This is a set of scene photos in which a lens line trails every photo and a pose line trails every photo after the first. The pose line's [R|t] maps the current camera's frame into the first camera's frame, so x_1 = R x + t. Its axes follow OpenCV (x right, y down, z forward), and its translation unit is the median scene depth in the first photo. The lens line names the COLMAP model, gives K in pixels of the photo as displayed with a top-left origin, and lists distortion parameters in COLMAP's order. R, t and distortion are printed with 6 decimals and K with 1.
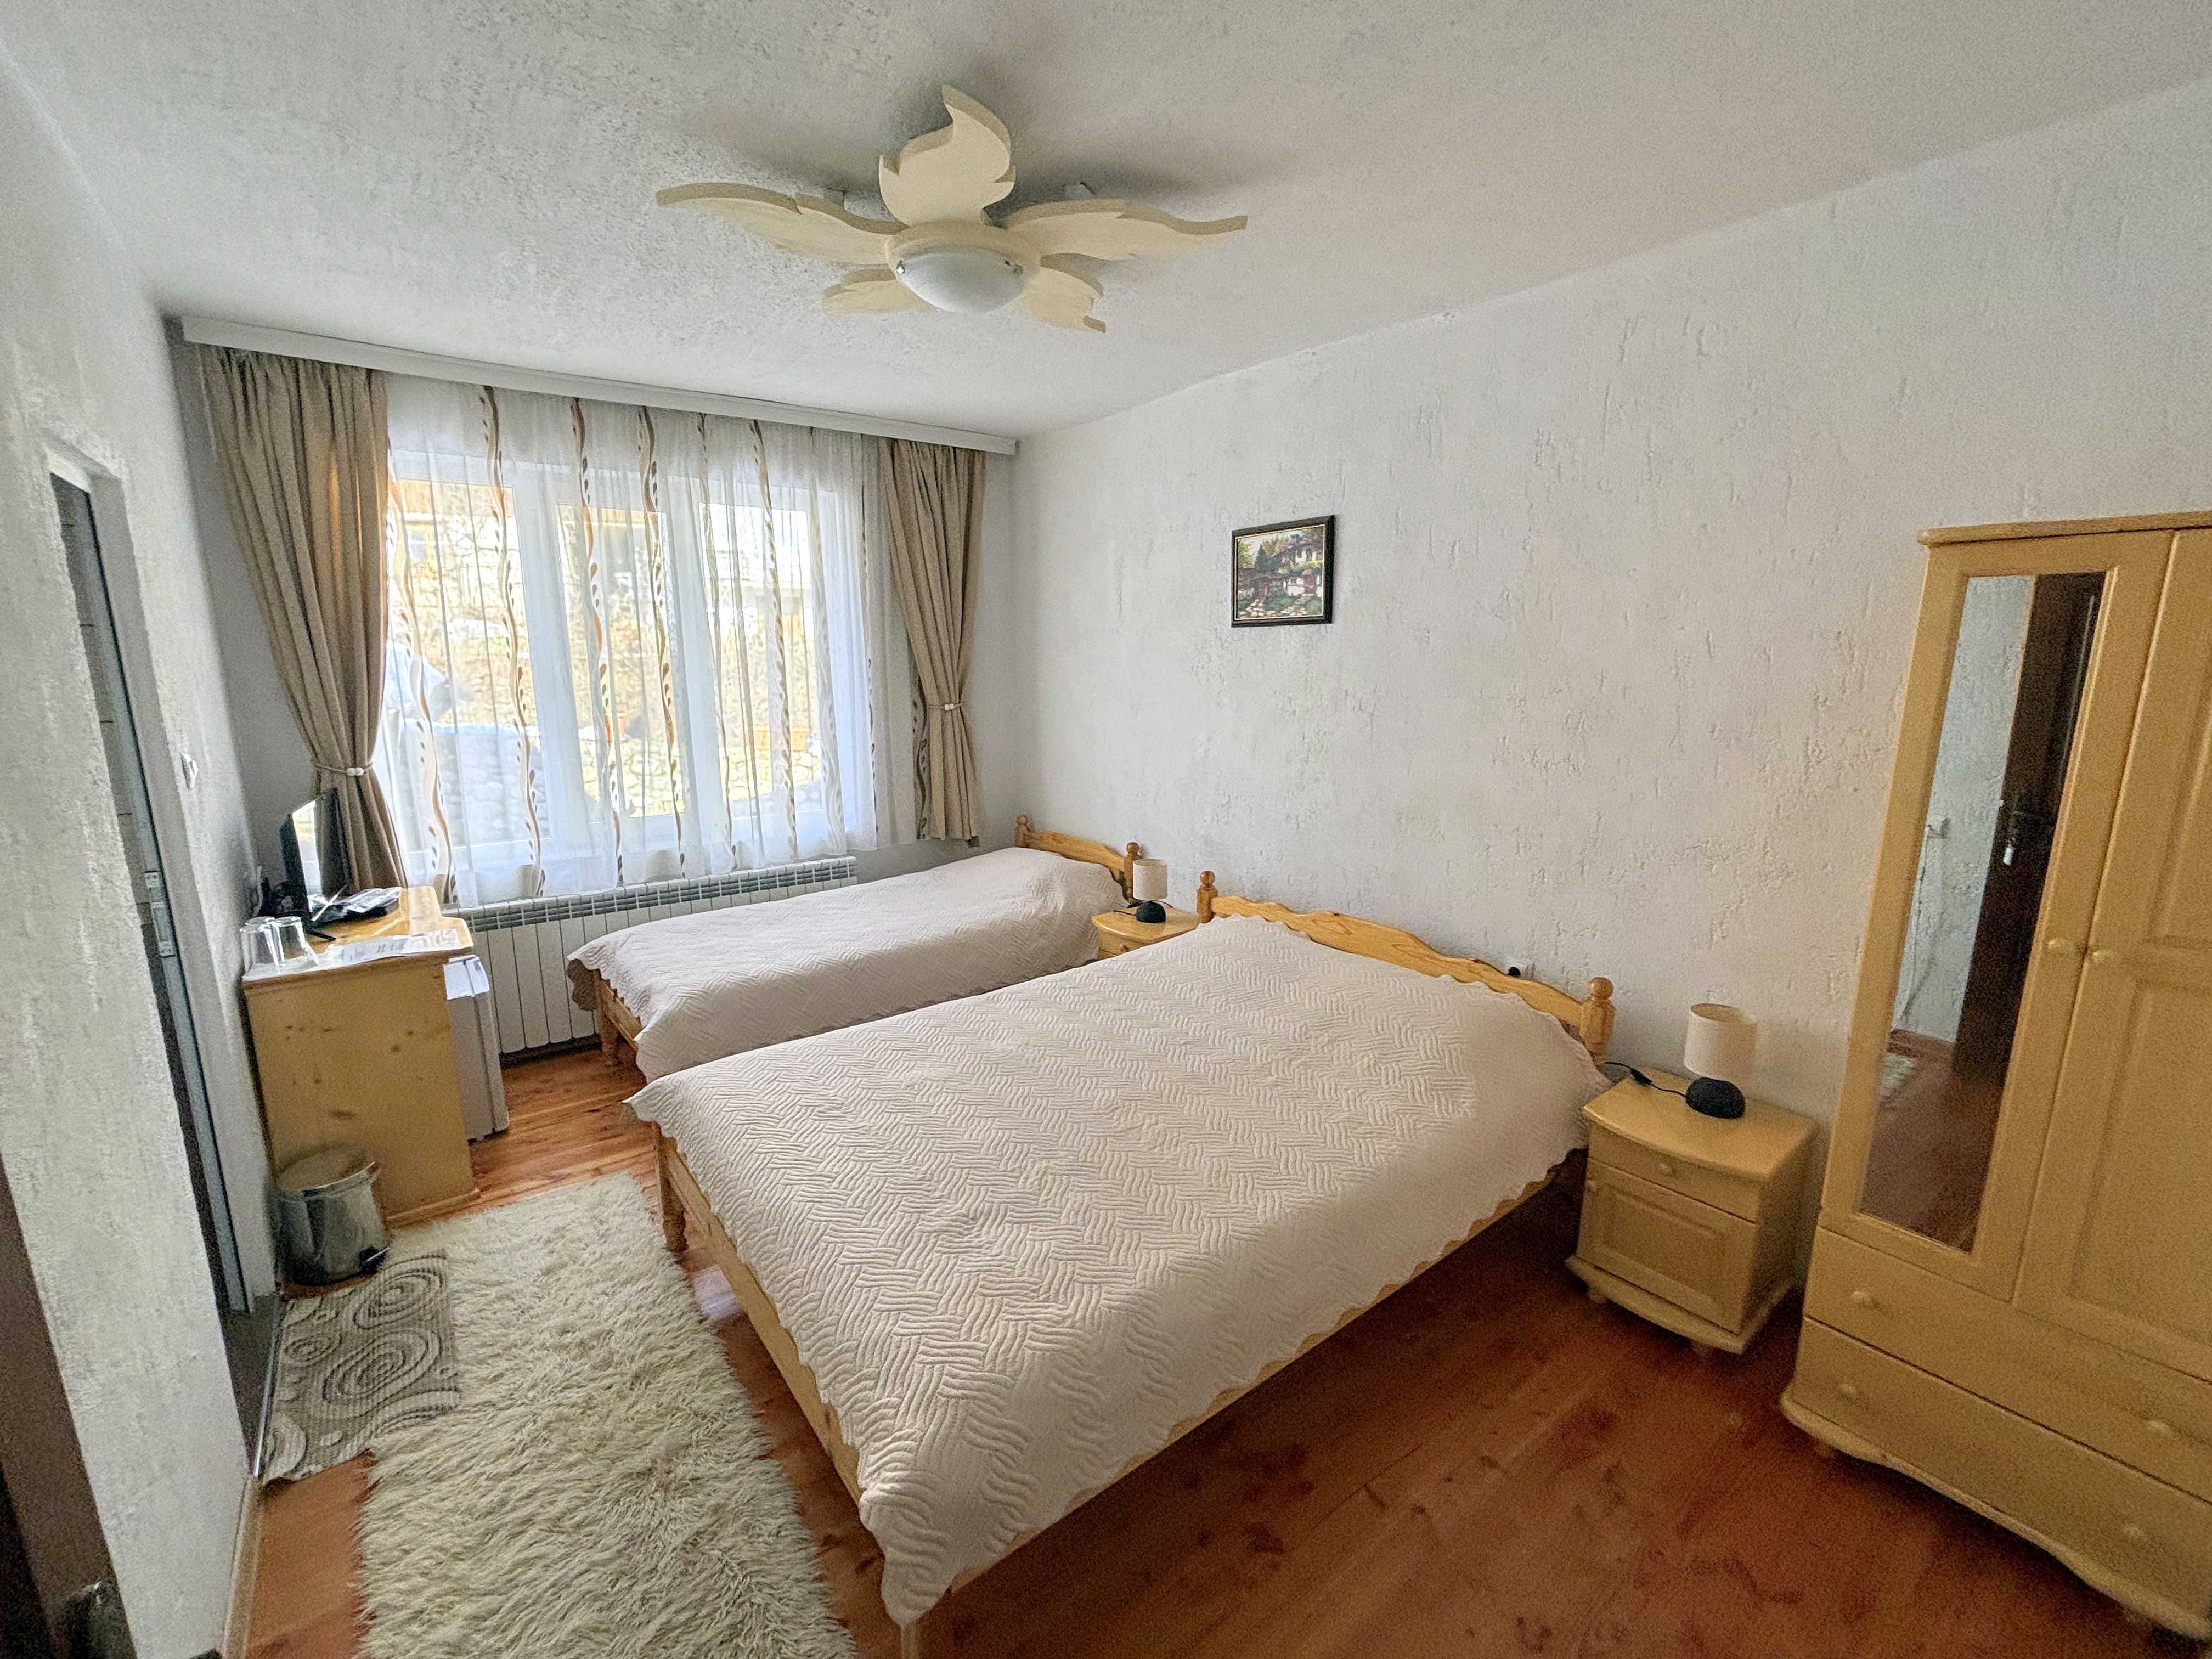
lens RADIAL K [[913.6, 0, 1086.3], [0, 913.6, 826.5], [0, 0, 1]] dist [0.002134, 0.000191]
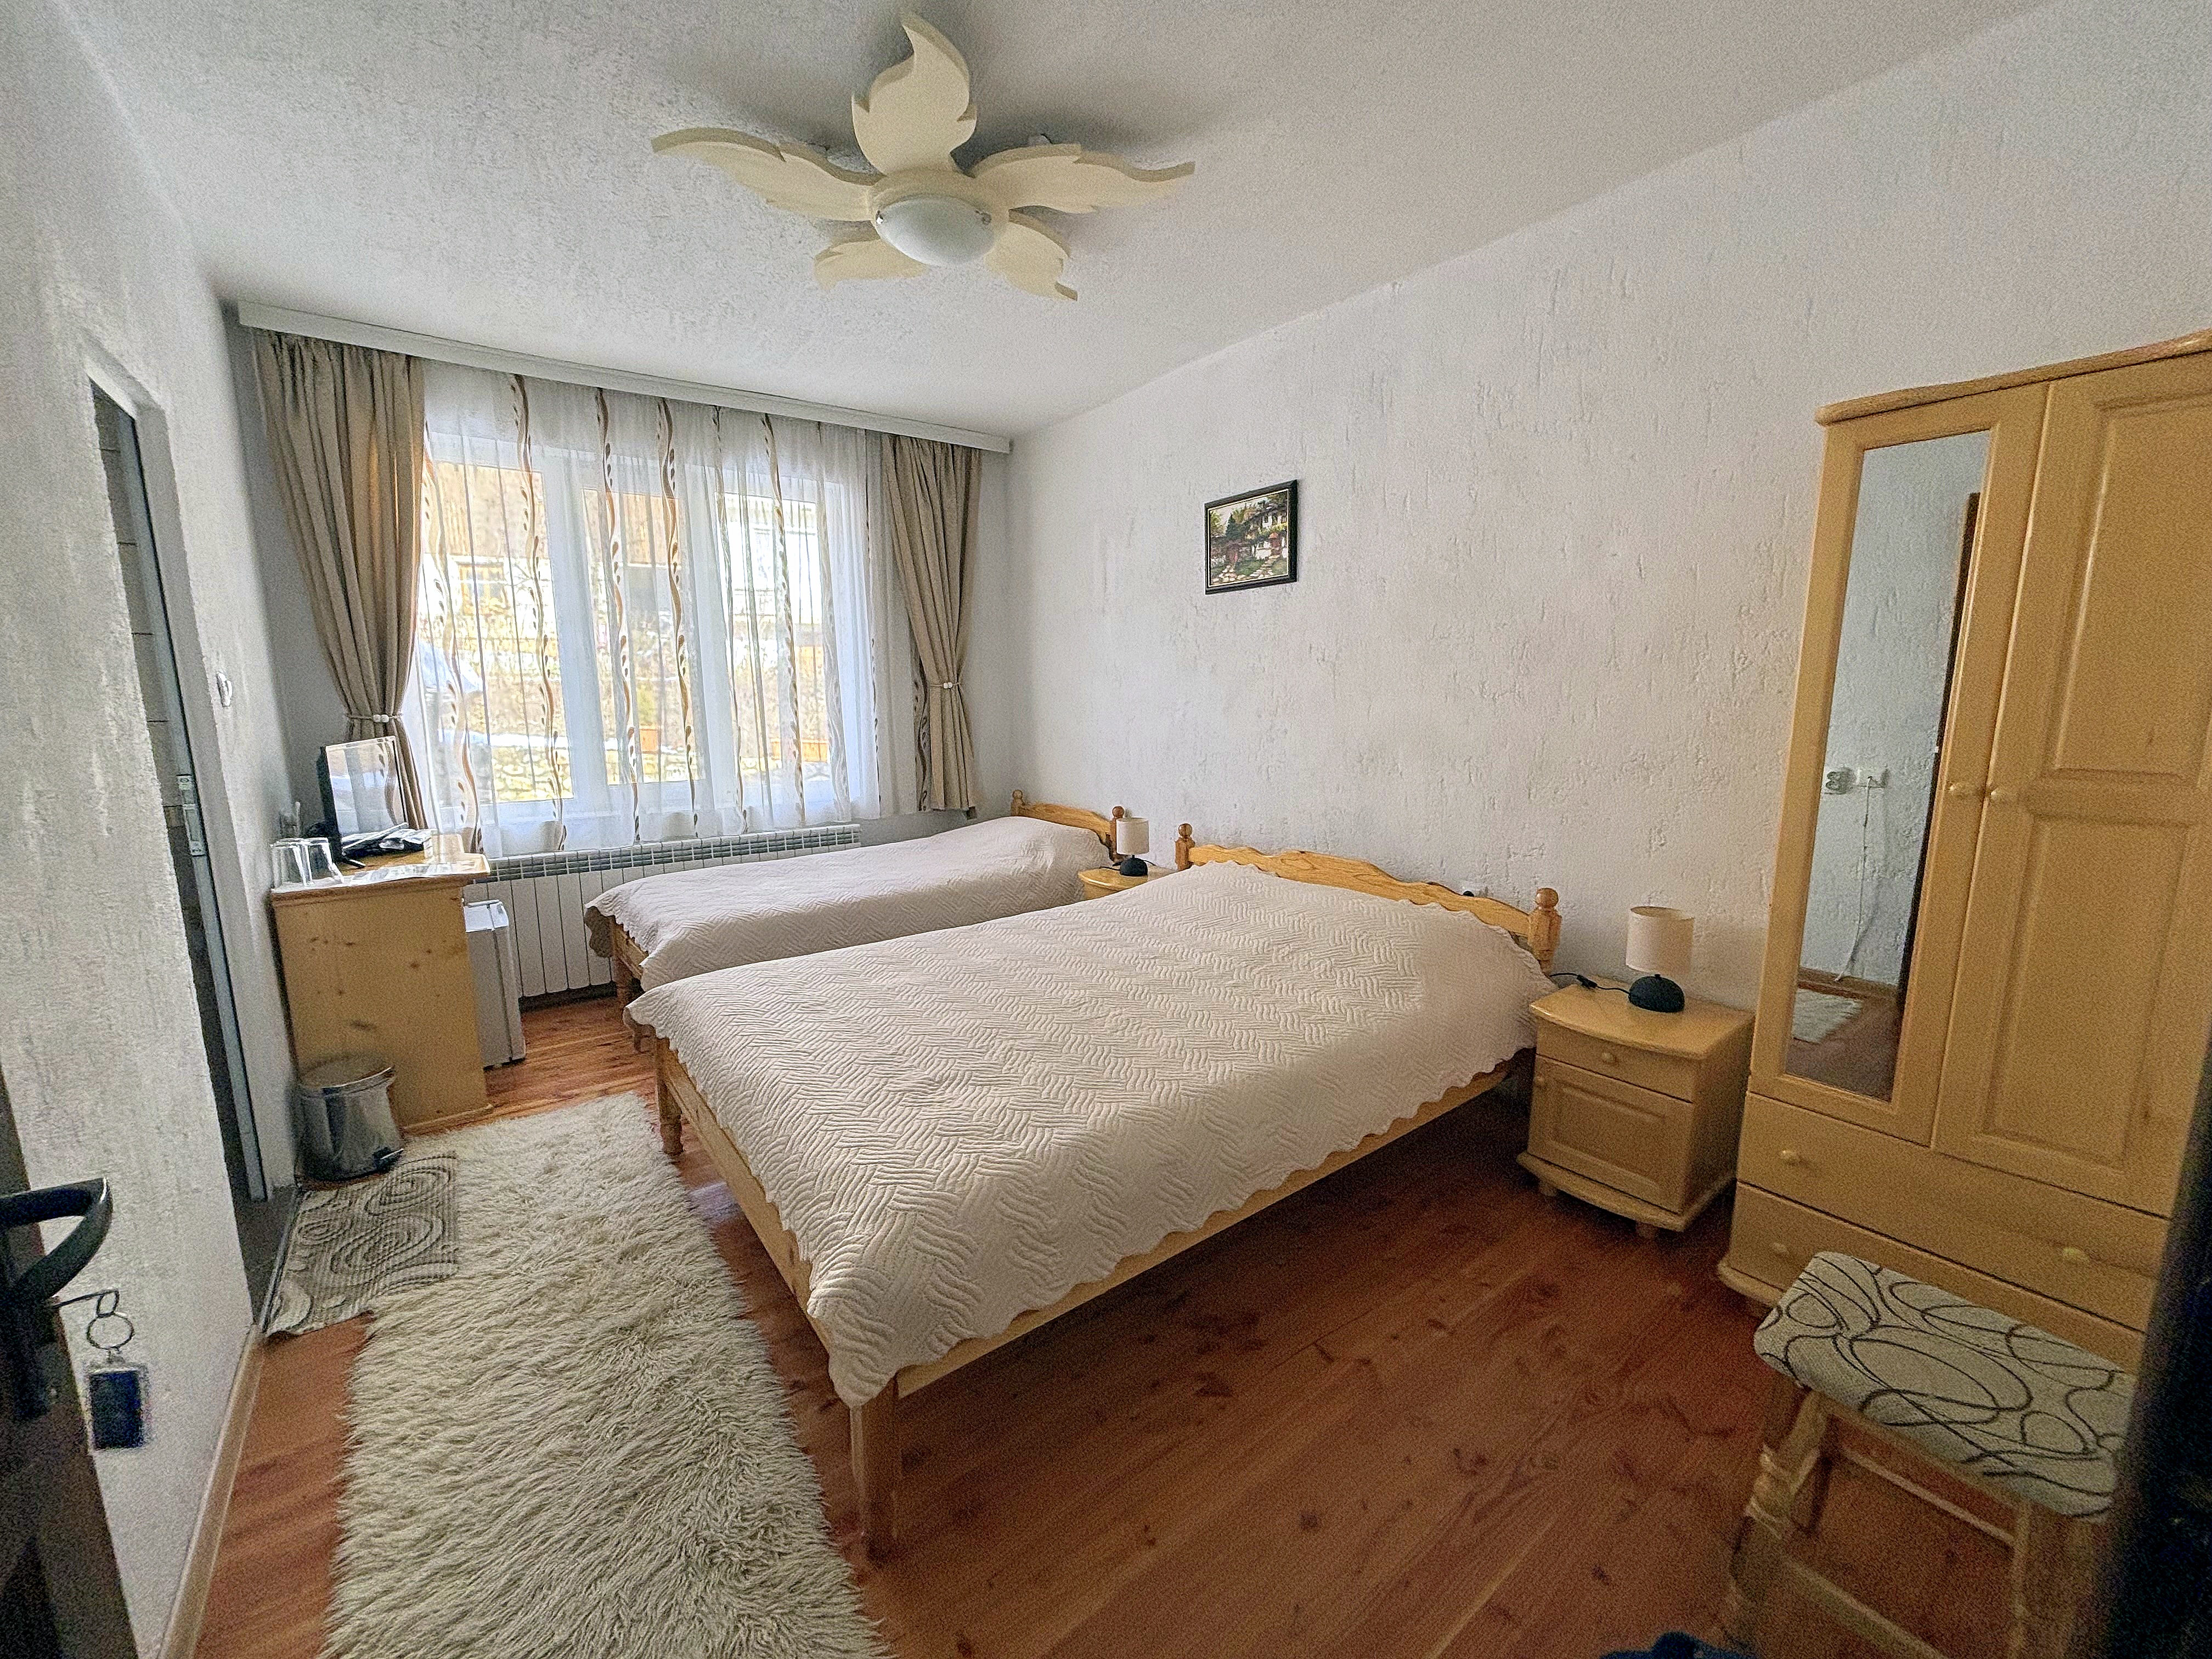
lens RADIAL K [[858.5, 0, 1086.3], [0, 858.5, 824.9], [0, 0, 1]] dist [0.001109, 0.000165]
pose [[0.999920, -0.003971, -0.011974, 0.043977], [0.003609, 0.999540, -0.030096, 0.118706], [0.012088, 0.030051, 0.999475, 0.002594]]
